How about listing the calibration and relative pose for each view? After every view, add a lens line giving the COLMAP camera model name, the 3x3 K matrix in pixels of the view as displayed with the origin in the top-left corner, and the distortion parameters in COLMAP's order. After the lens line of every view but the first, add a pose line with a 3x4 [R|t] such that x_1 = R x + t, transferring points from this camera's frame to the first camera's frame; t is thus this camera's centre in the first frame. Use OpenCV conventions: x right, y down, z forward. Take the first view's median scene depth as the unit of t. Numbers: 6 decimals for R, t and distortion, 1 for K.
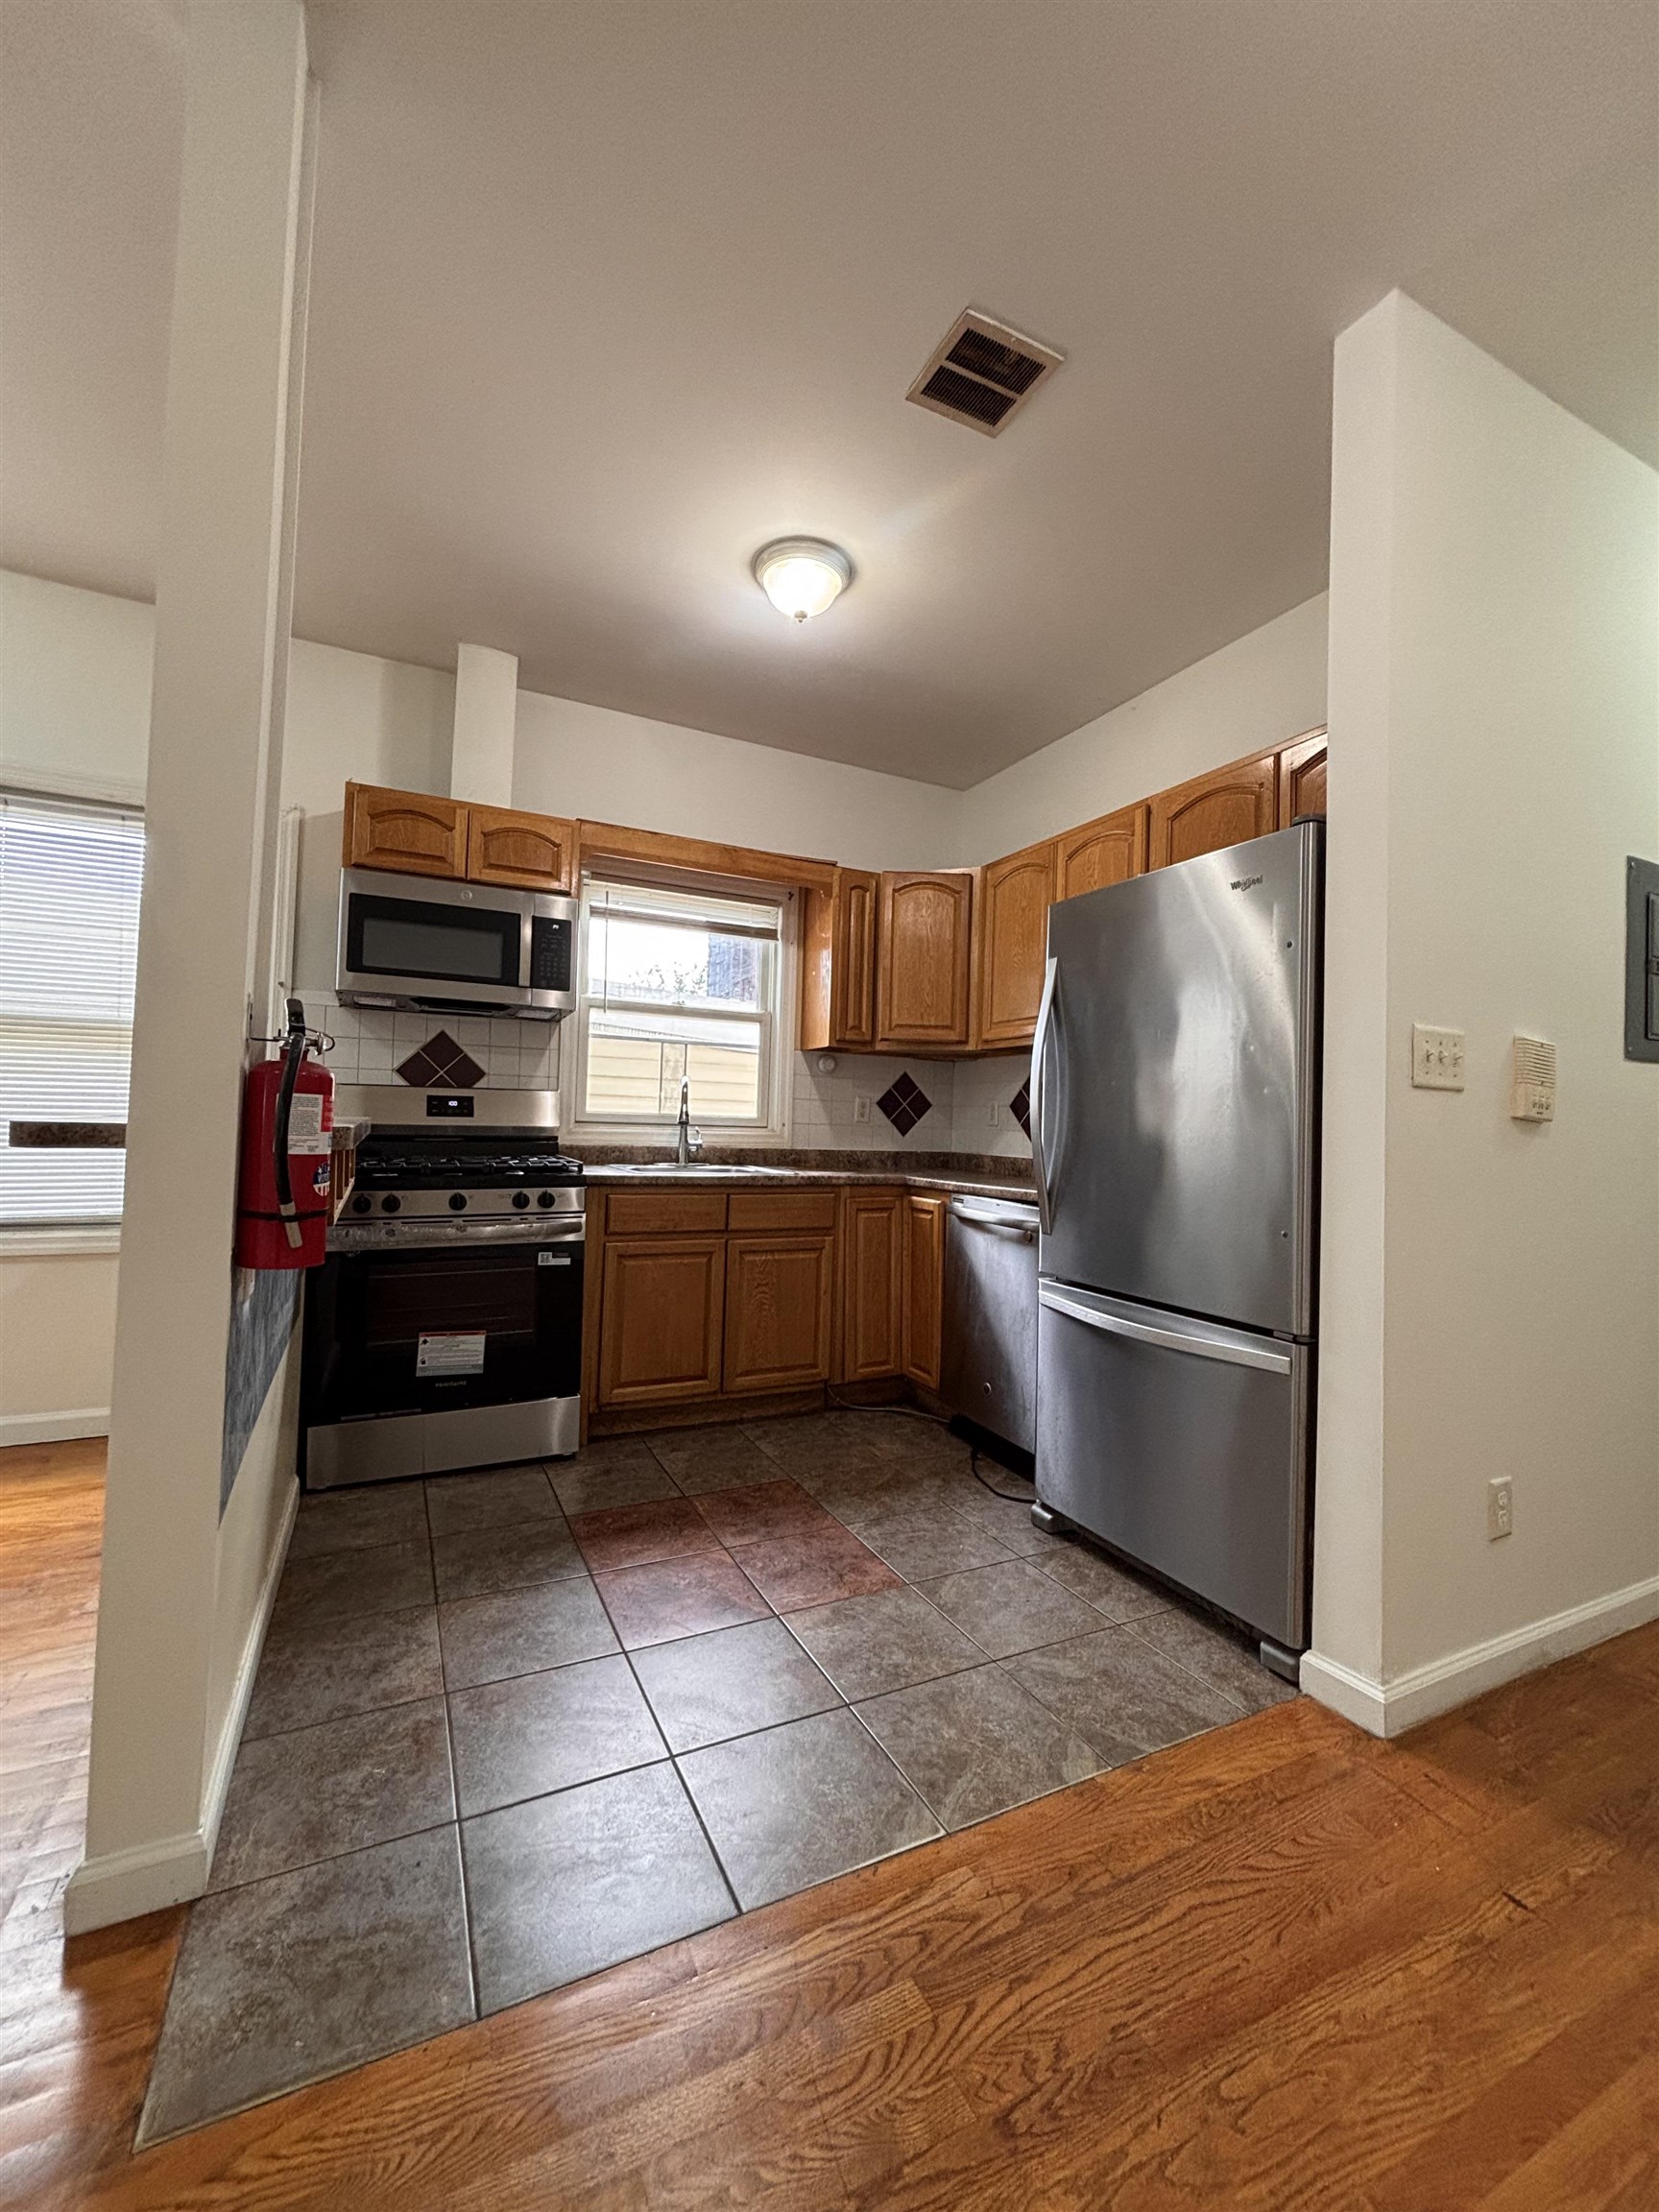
lens RADIAL K [[893.8, 0, 834.1], [0, 893.8, 1093.3], [0, 0, 1]] dist [-0.001818, -0.000313]
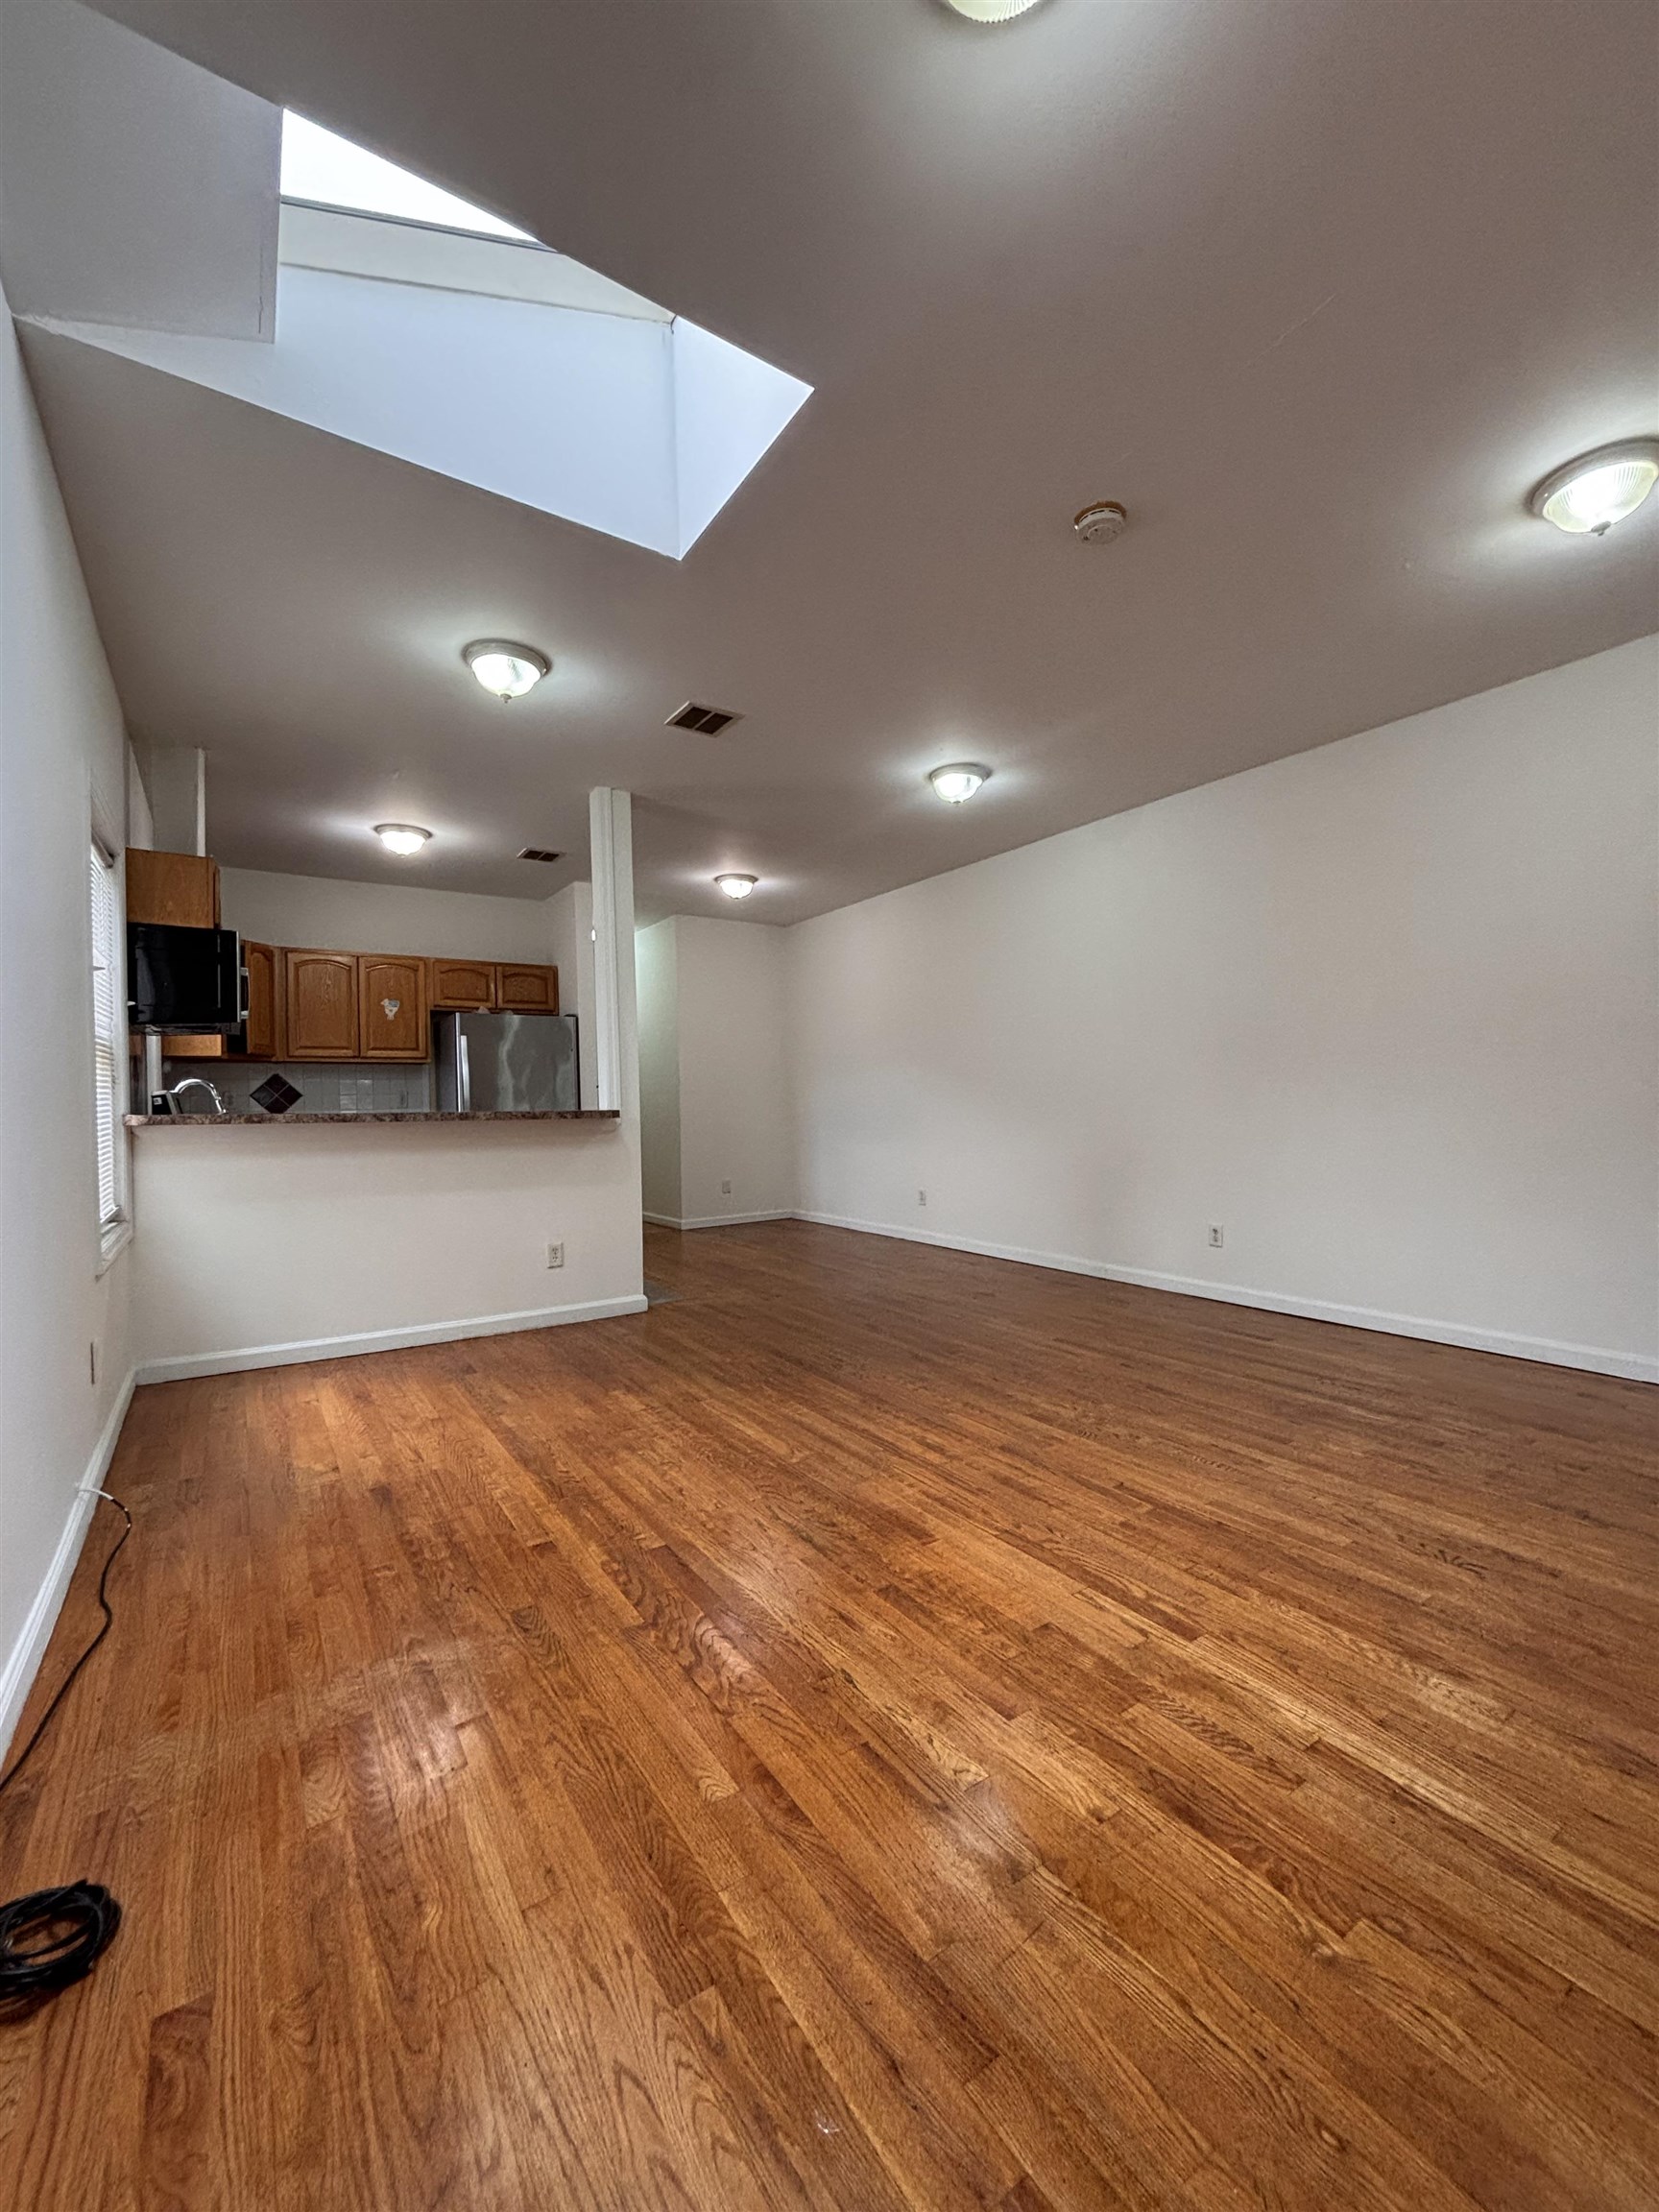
lens RADIAL K [[893.8, 0, 834.1], [0, 893.8, 1093.3], [0, 0, 1]] dist [-0.001818, -0.000313]
pose [[-0.123496, -0.018387, 0.992175, -2.195973], [-0.017884, 0.999707, 0.016301, -0.053875], [-0.992184, -0.015731, -0.123788, 0.287217]]
